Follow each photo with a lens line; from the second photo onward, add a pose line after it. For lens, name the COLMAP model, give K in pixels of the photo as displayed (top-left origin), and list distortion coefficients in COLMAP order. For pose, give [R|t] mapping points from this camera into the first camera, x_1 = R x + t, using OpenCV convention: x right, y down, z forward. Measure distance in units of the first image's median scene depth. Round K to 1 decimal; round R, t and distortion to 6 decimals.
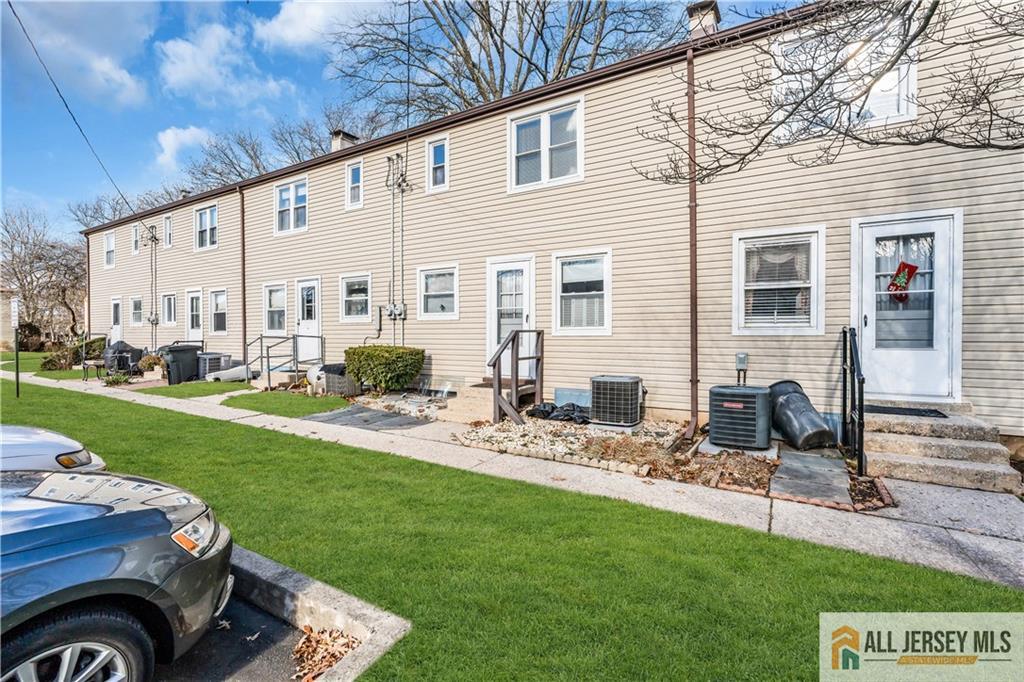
lens RADIAL K [[460.2, 0, 518.4], [0, 460.2, 337.3], [0, 0, 1]] dist [-0.005172, -0.000025]
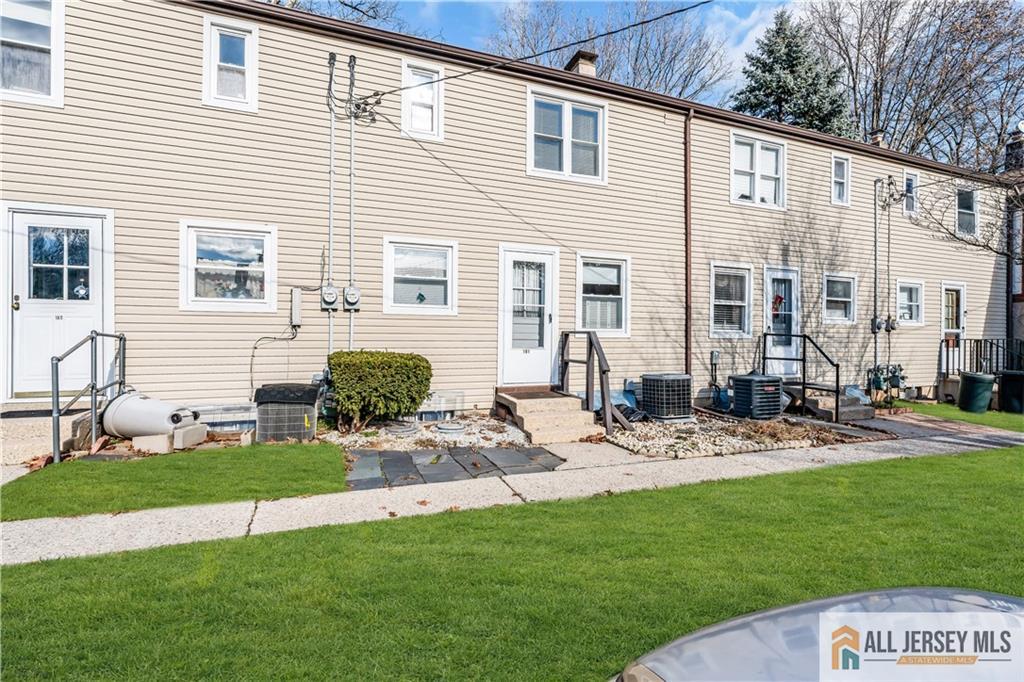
lens RADIAL K [[460.2, 0, 518.4], [0, 460.2, 337.3], [0, 0, 1]] dist [-0.005172, -0.000025]
pose [[0.619765, -0.000329, 0.784788, -0.750115], [-0.008375, 0.999940, 0.007033, -0.009003], [-0.784743, -0.010931, 0.619725, 0.489862]]
